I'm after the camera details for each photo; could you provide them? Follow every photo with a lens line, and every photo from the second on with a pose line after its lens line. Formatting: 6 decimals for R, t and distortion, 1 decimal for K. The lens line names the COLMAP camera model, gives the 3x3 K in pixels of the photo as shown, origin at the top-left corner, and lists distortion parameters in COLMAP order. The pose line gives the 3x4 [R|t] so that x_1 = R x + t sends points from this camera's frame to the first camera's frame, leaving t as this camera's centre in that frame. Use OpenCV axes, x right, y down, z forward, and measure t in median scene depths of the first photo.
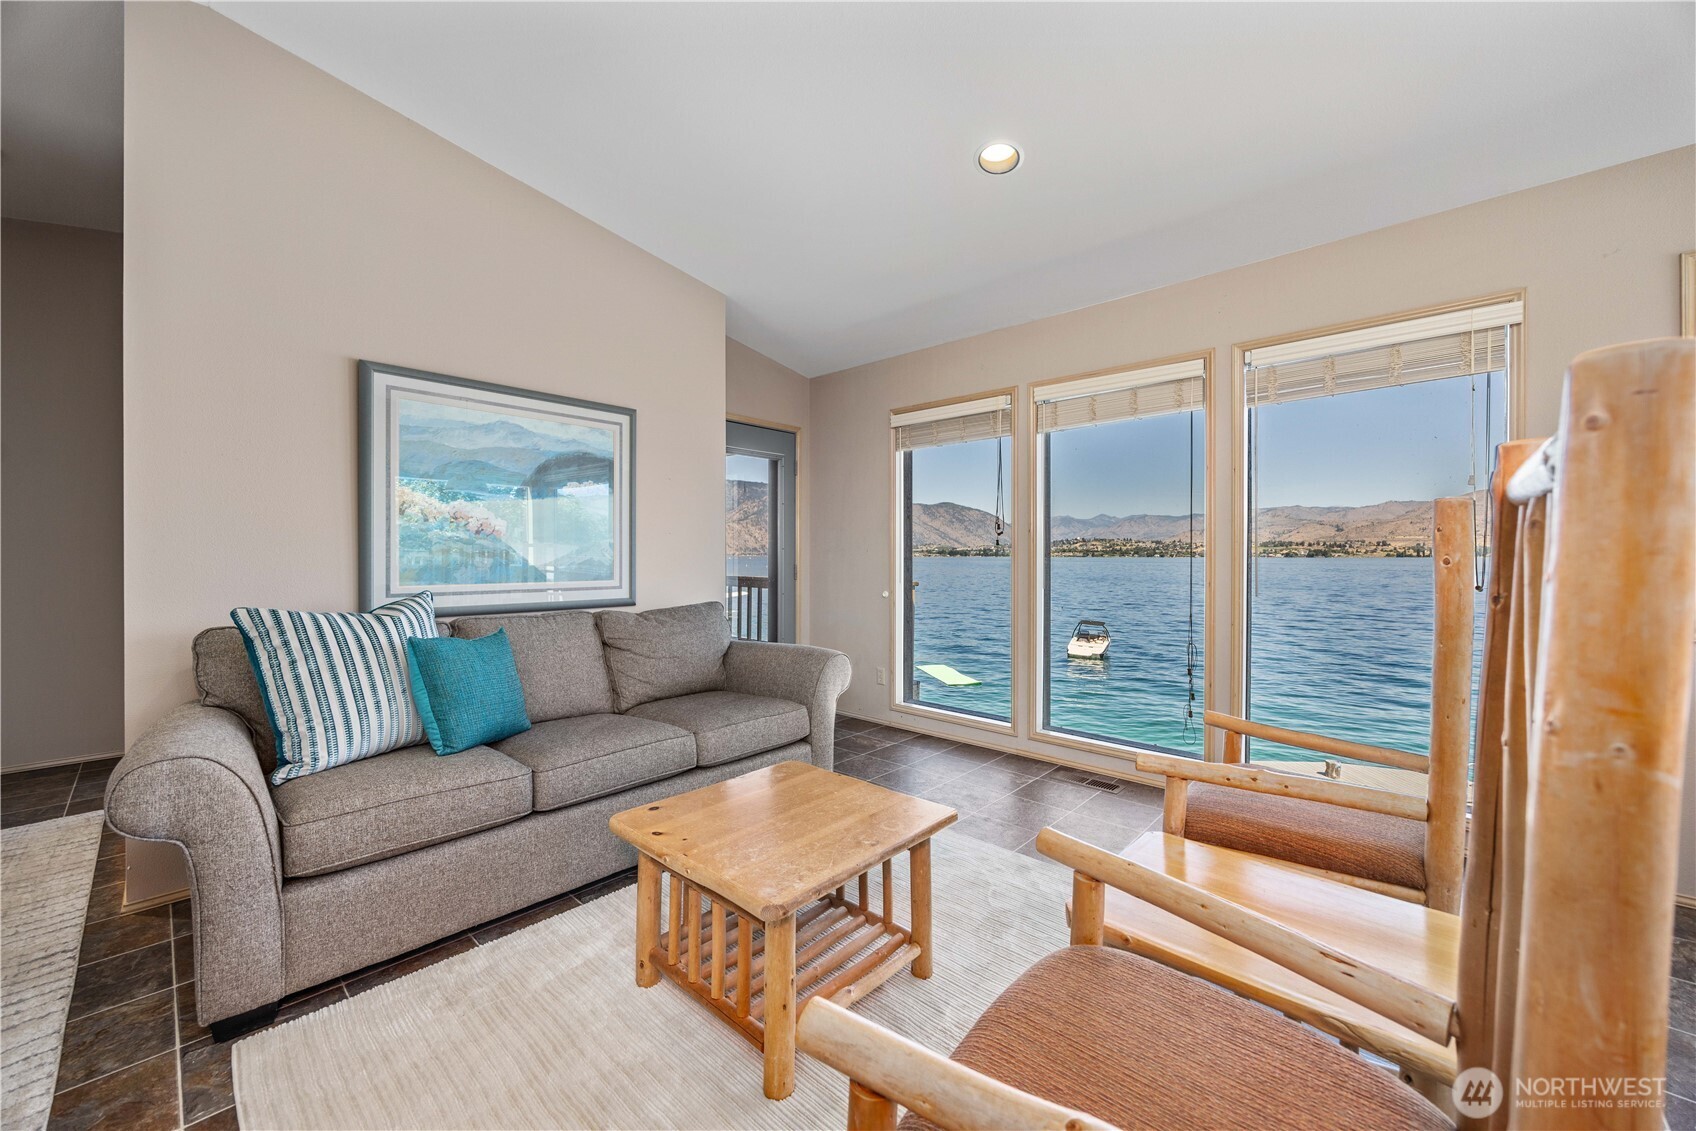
lens RADIAL K [[645.2, 0, 838.8], [0, 645.2, 542.4], [0, 0, 1]] dist [0.000035, 0.000225]
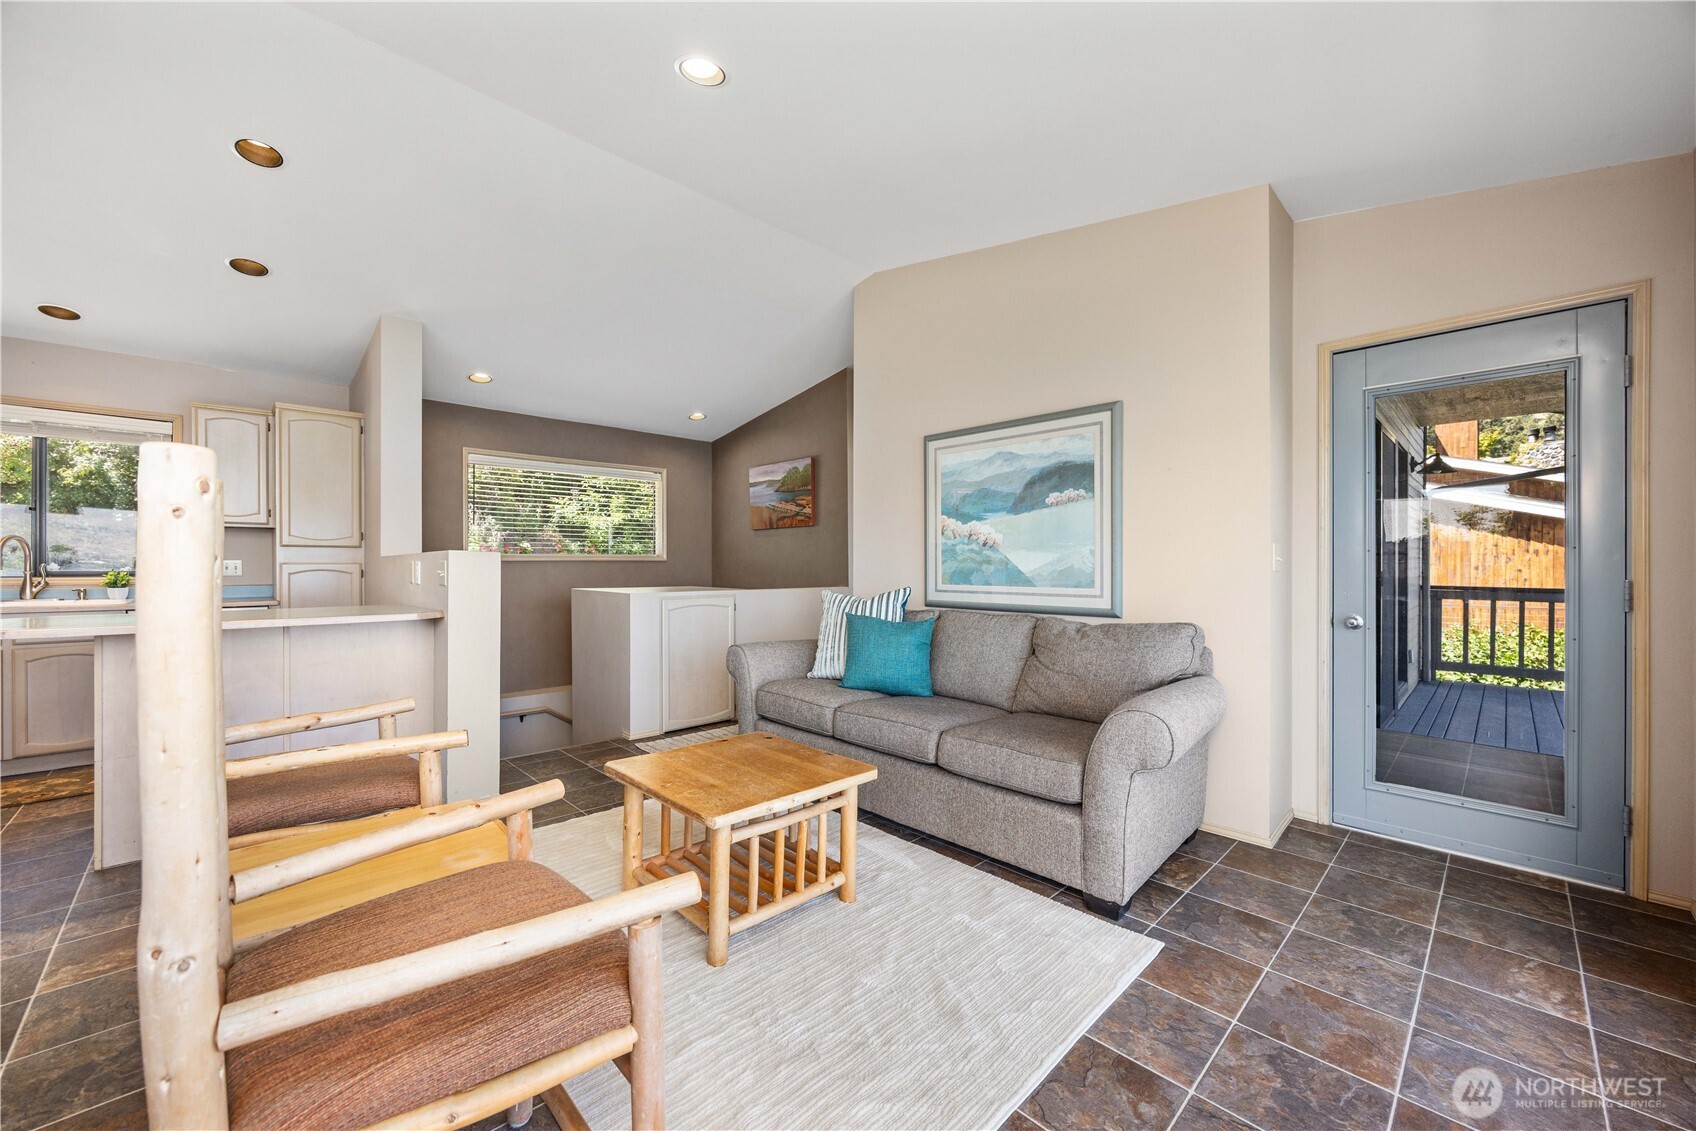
lens RADIAL K [[651.6, 0, 837.0], [0, 651.6, 561.6], [0, 0, 1]] dist [-0.001882, 0.000015]
pose [[-0.046245, -0.008624, -0.998893, 0.685913], [0.020785, 0.999738, -0.009594, 0.021433], [0.998714, -0.021206, -0.046053, 0.725957]]
